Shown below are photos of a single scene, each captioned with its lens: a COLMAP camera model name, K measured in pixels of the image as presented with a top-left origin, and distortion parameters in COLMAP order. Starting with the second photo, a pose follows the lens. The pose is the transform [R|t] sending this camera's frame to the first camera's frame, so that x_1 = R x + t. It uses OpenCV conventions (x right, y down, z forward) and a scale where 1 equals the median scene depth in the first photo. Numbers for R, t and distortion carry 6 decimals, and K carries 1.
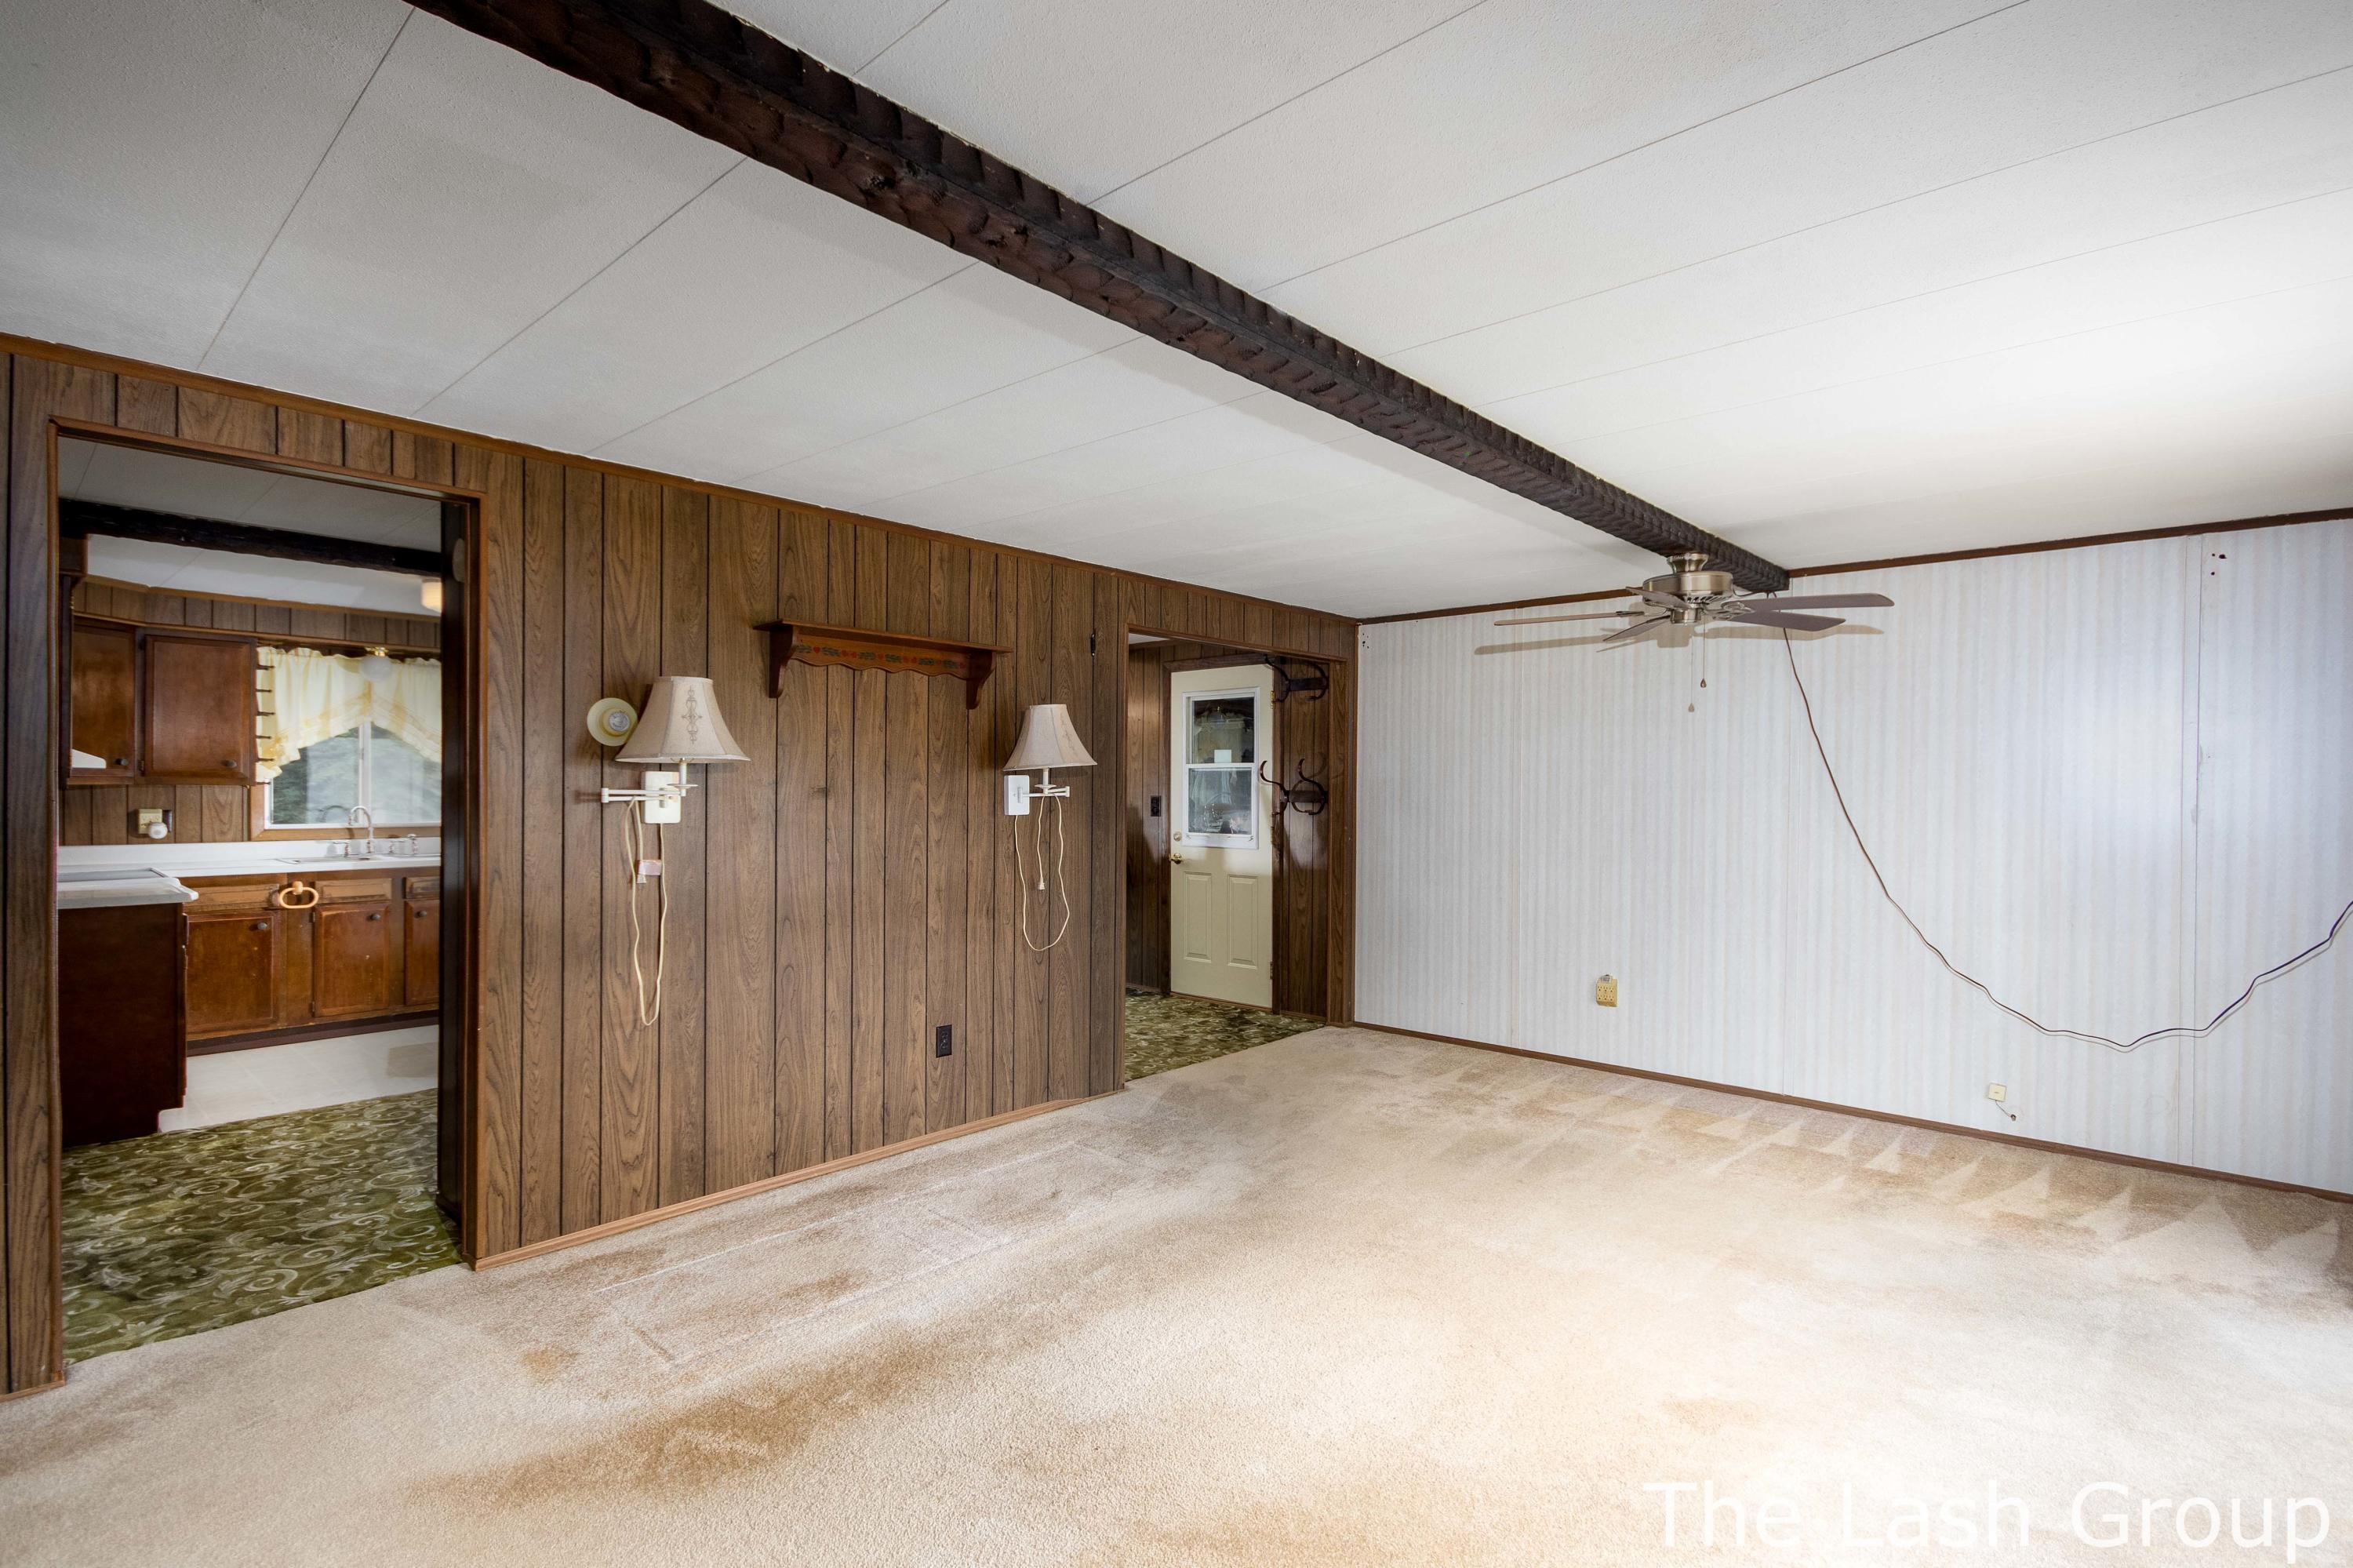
lens RADIAL K [[1084.9, 0, 1168.4], [0, 1084.9, 789.2], [0, 0, 1]] dist [0.000714, -0.005024]
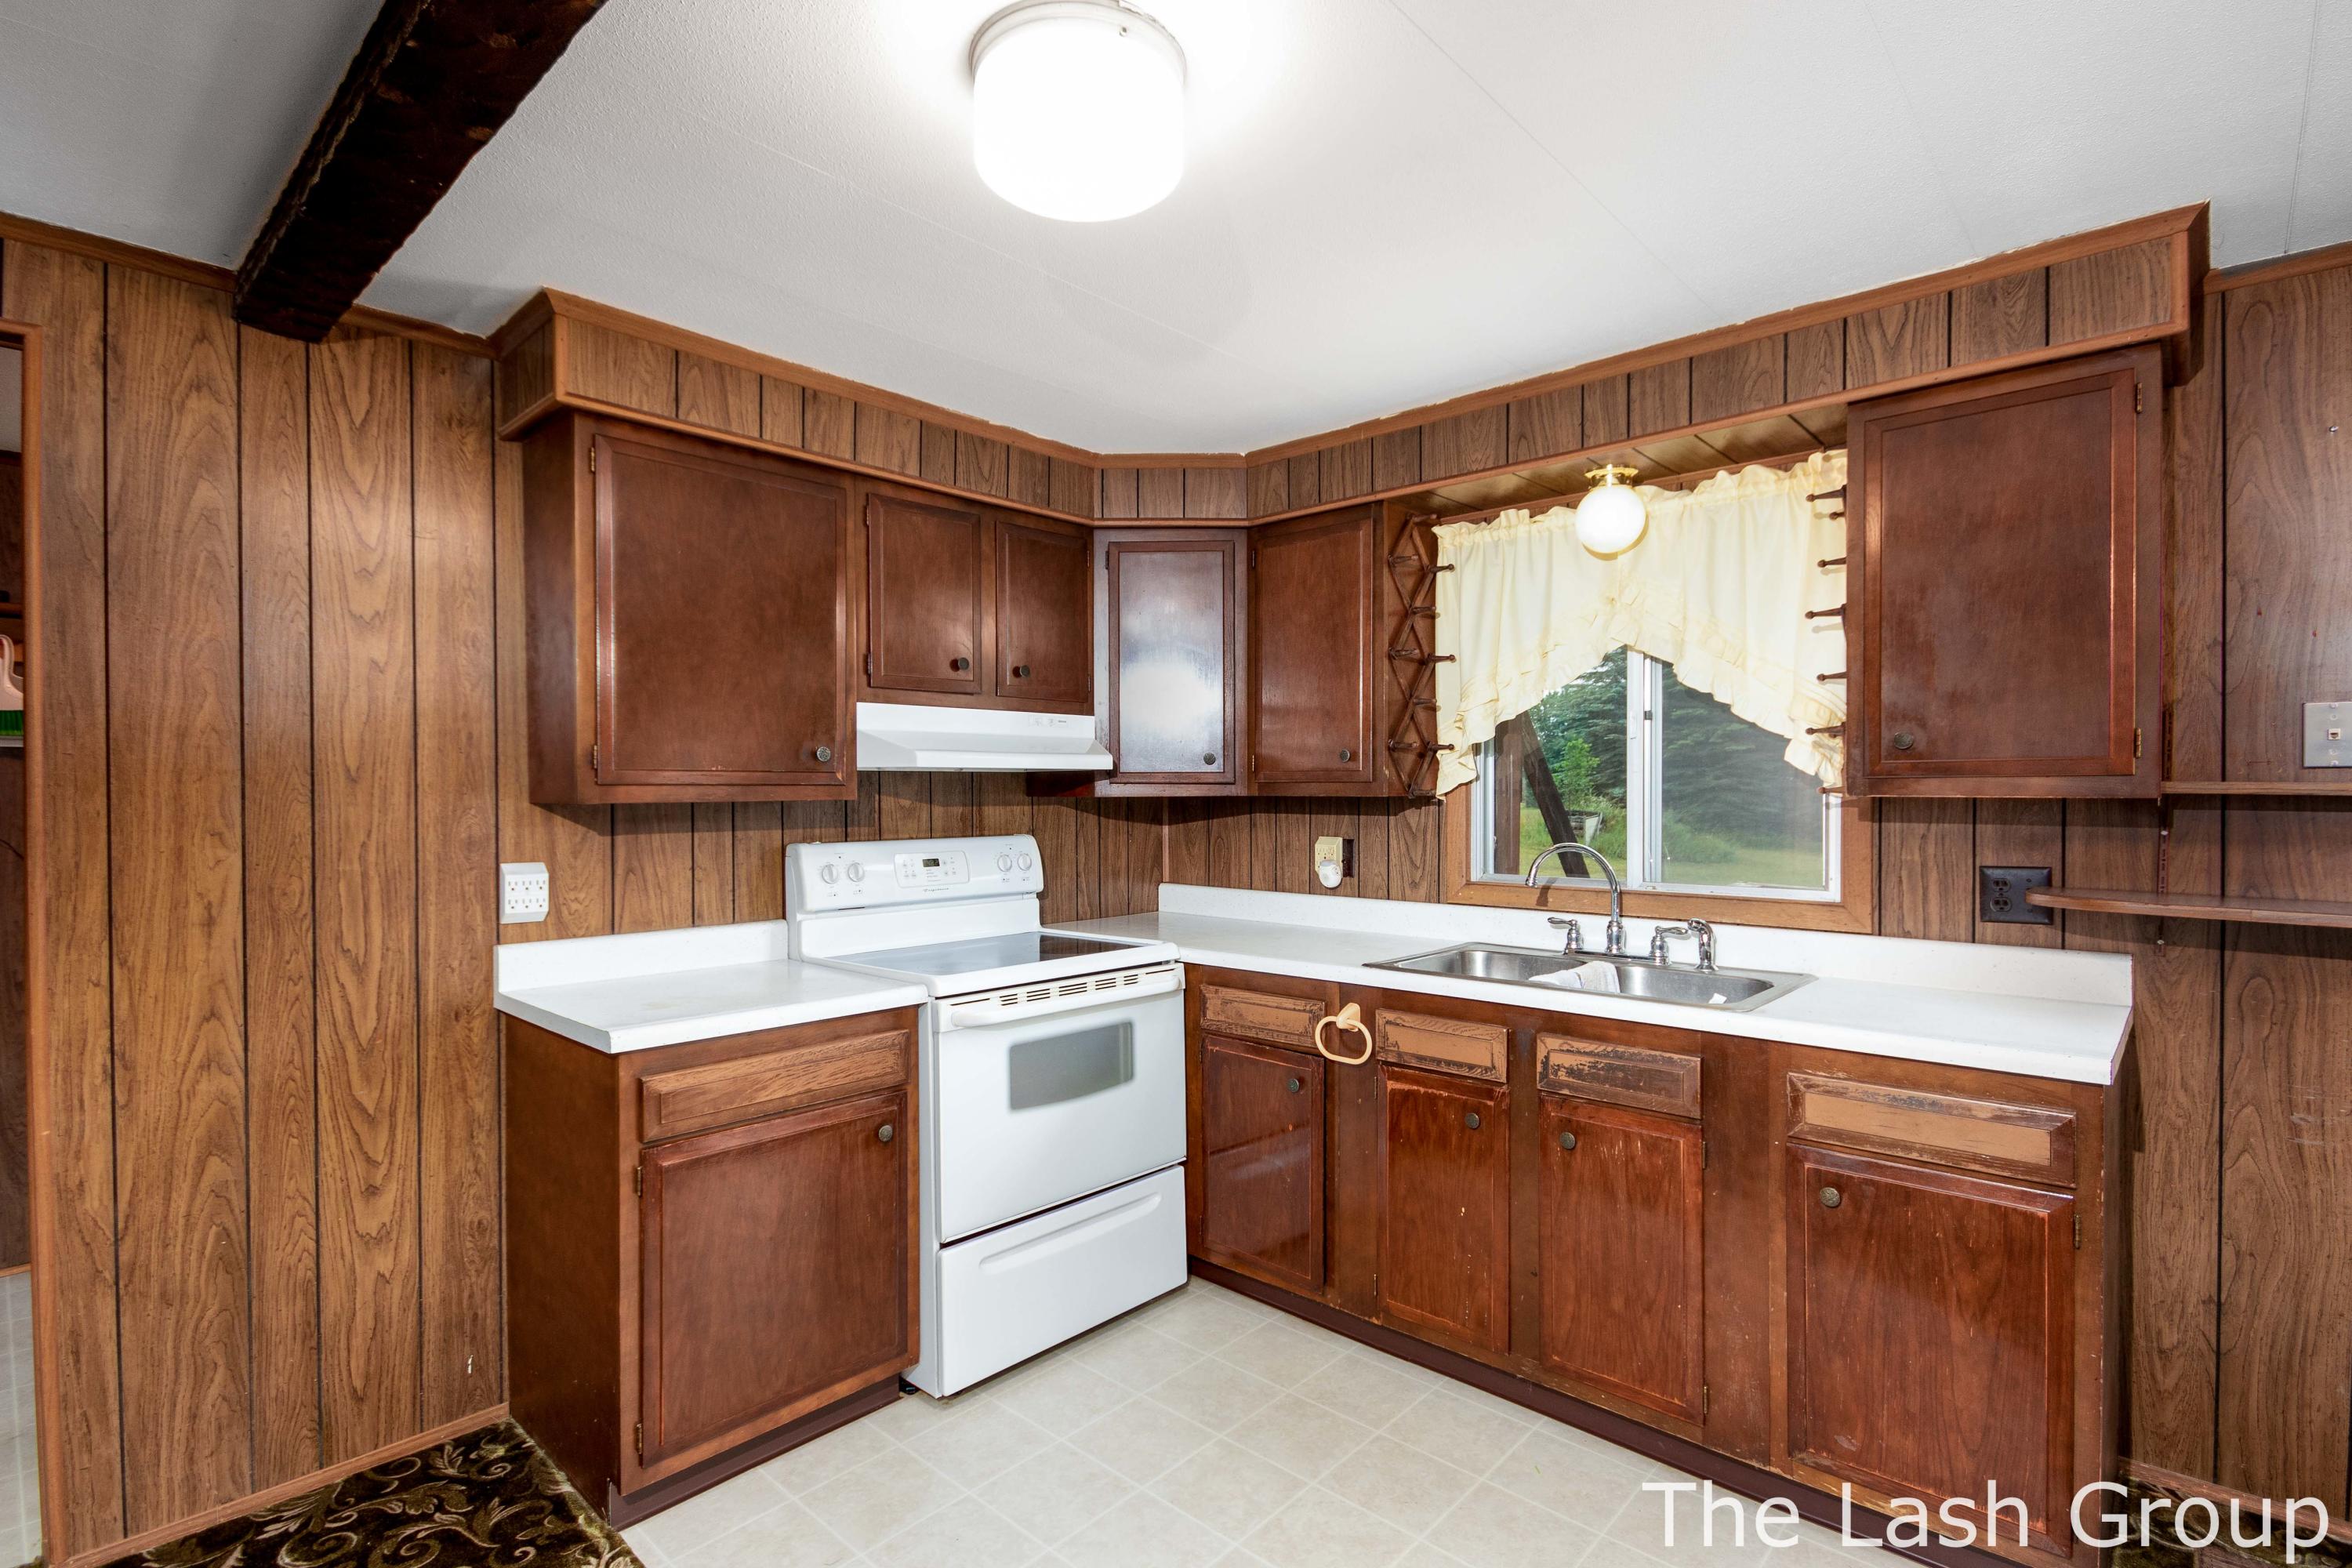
lens RADIAL K [[1112.9, 0, 1163.3], [0, 1112.9, 795.8], [0, 0, 1]] dist [0.001223, -0.000503]
pose [[-0.019382, -0.005000, -0.999800, -0.310228], [-0.002950, 0.999983, -0.004943, -0.000855], [0.999808, 0.002853, -0.019396, 0.884371]]
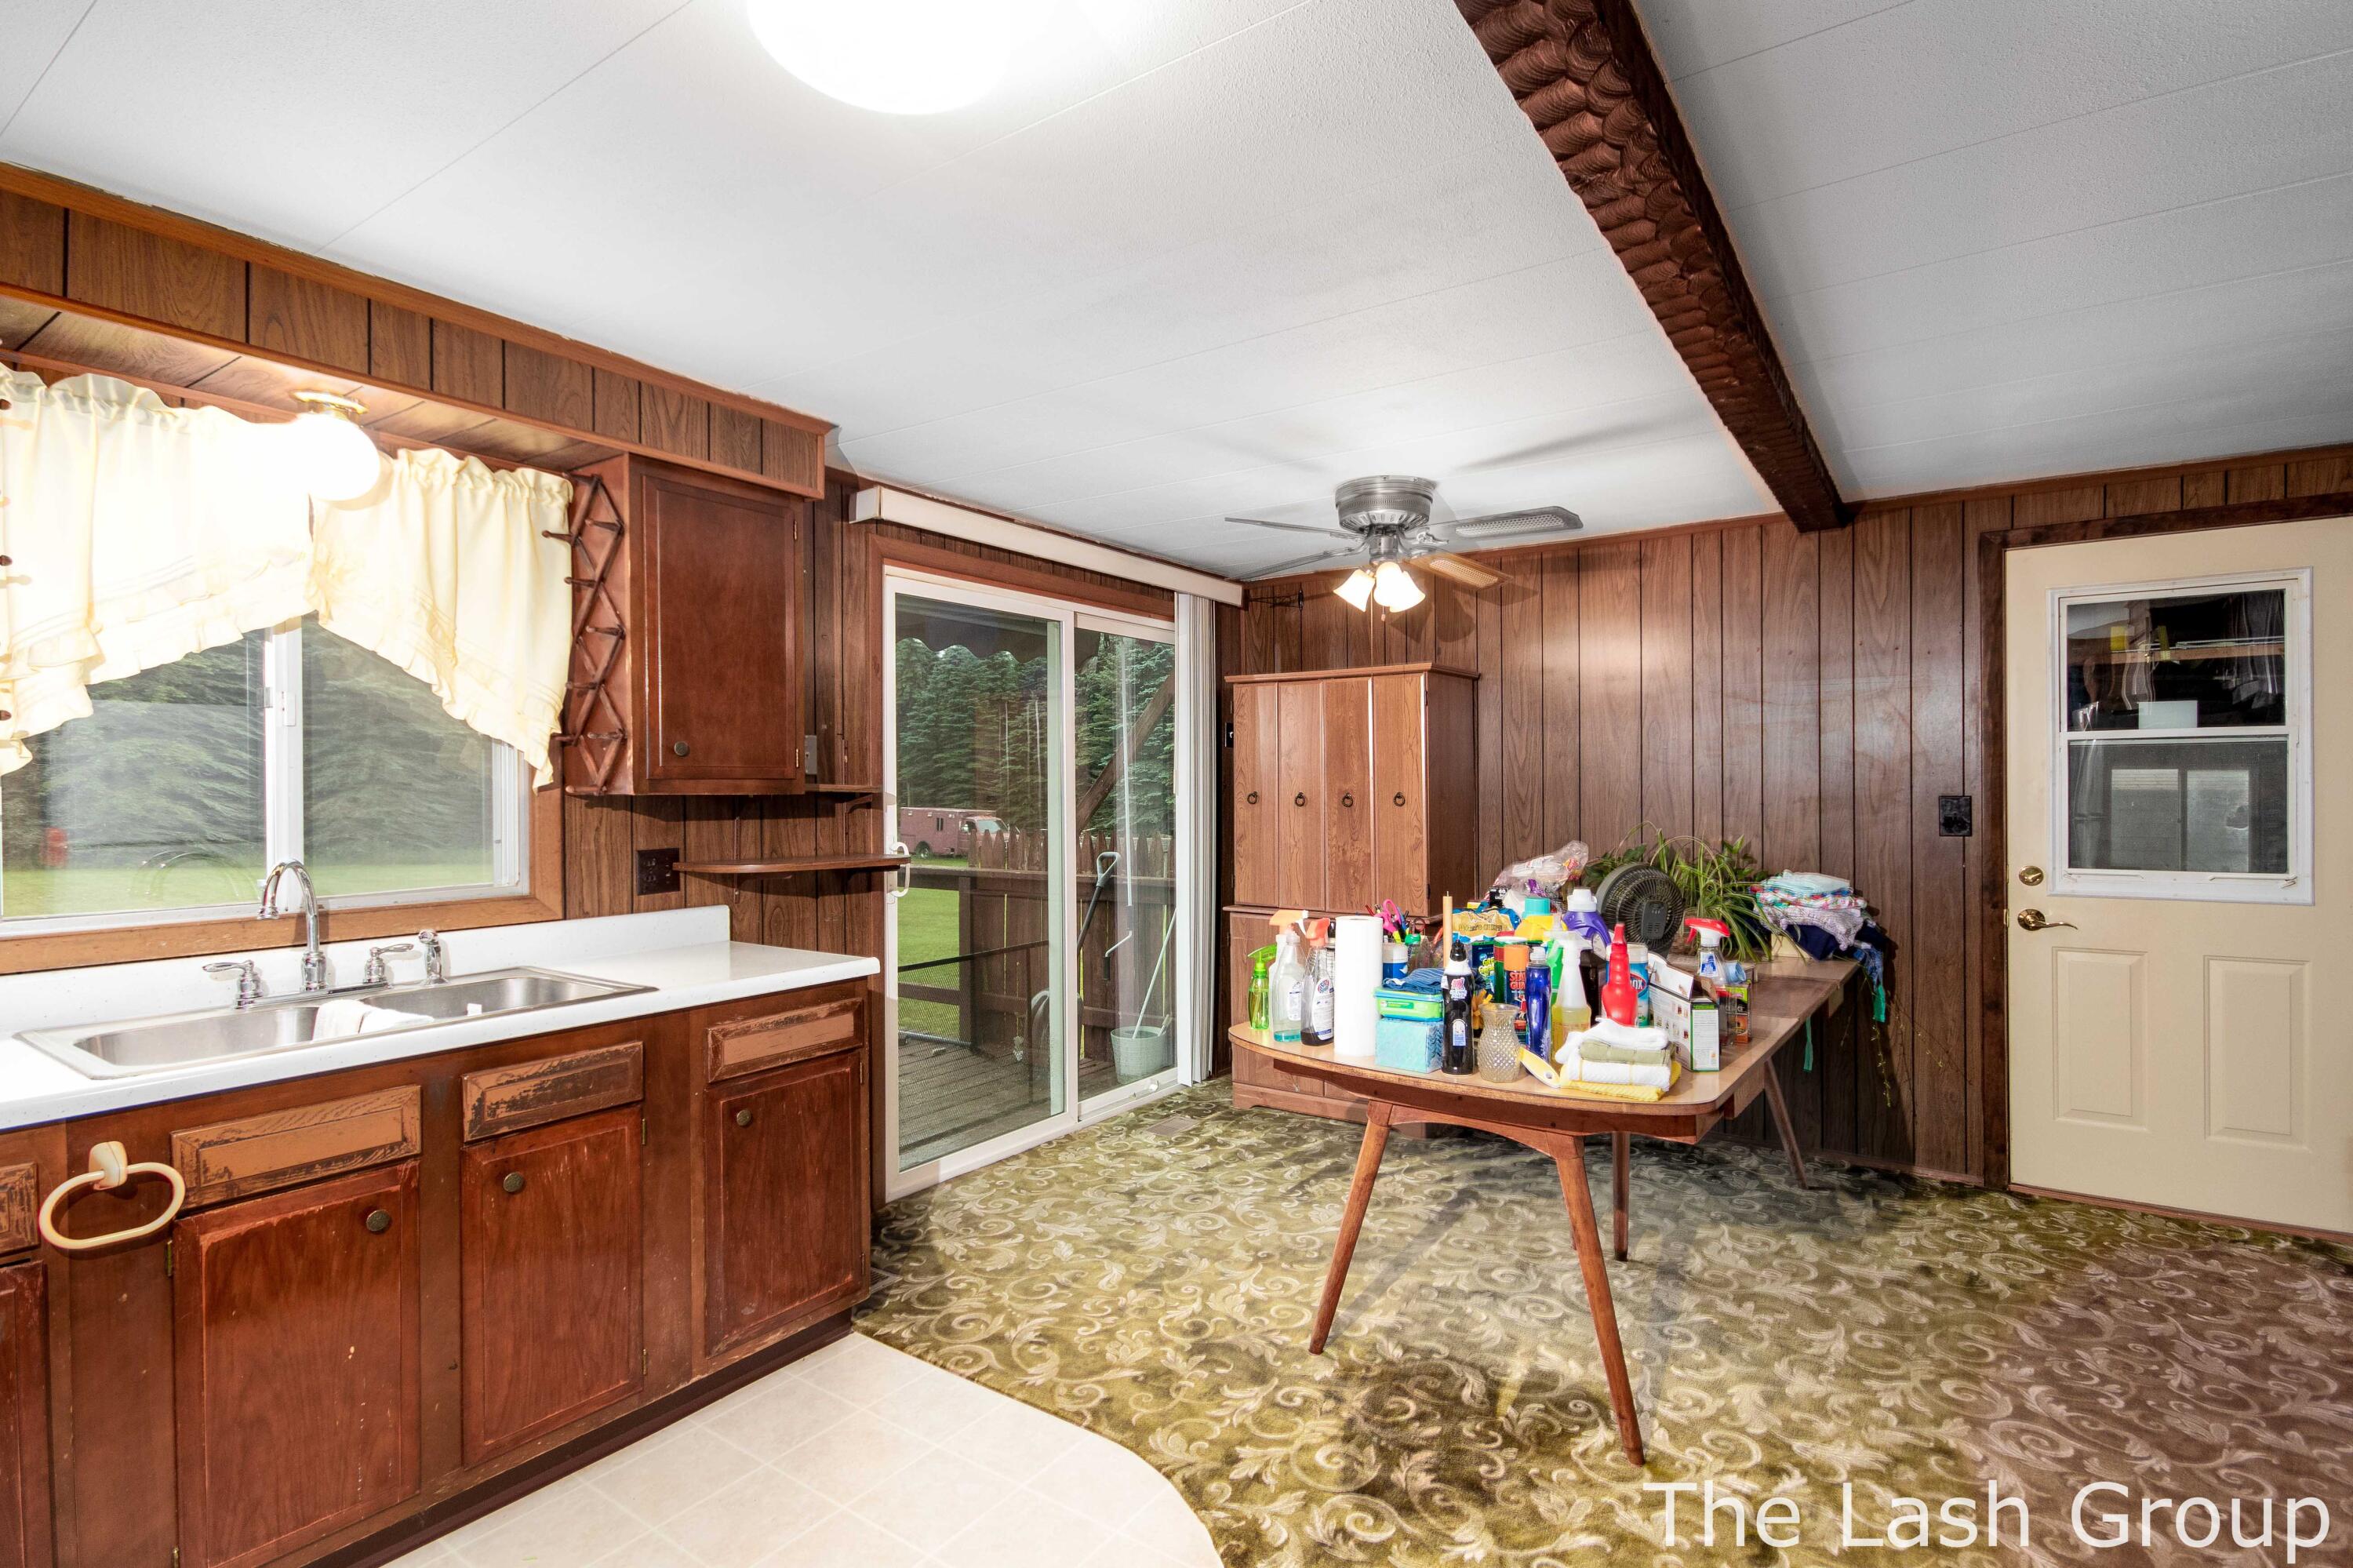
lens RADIAL K [[1114.7, 0, 1176.5], [0, 1114.7, 784.0], [0, 0, 1]] dist [-0.000919, -0.000269]
pose [[0.992153, -0.012553, 0.124399, -0.538305], [0.013452, 0.999889, -0.006391, -0.001567], [-0.124305, 0.008015, 0.992212, 0.648627]]
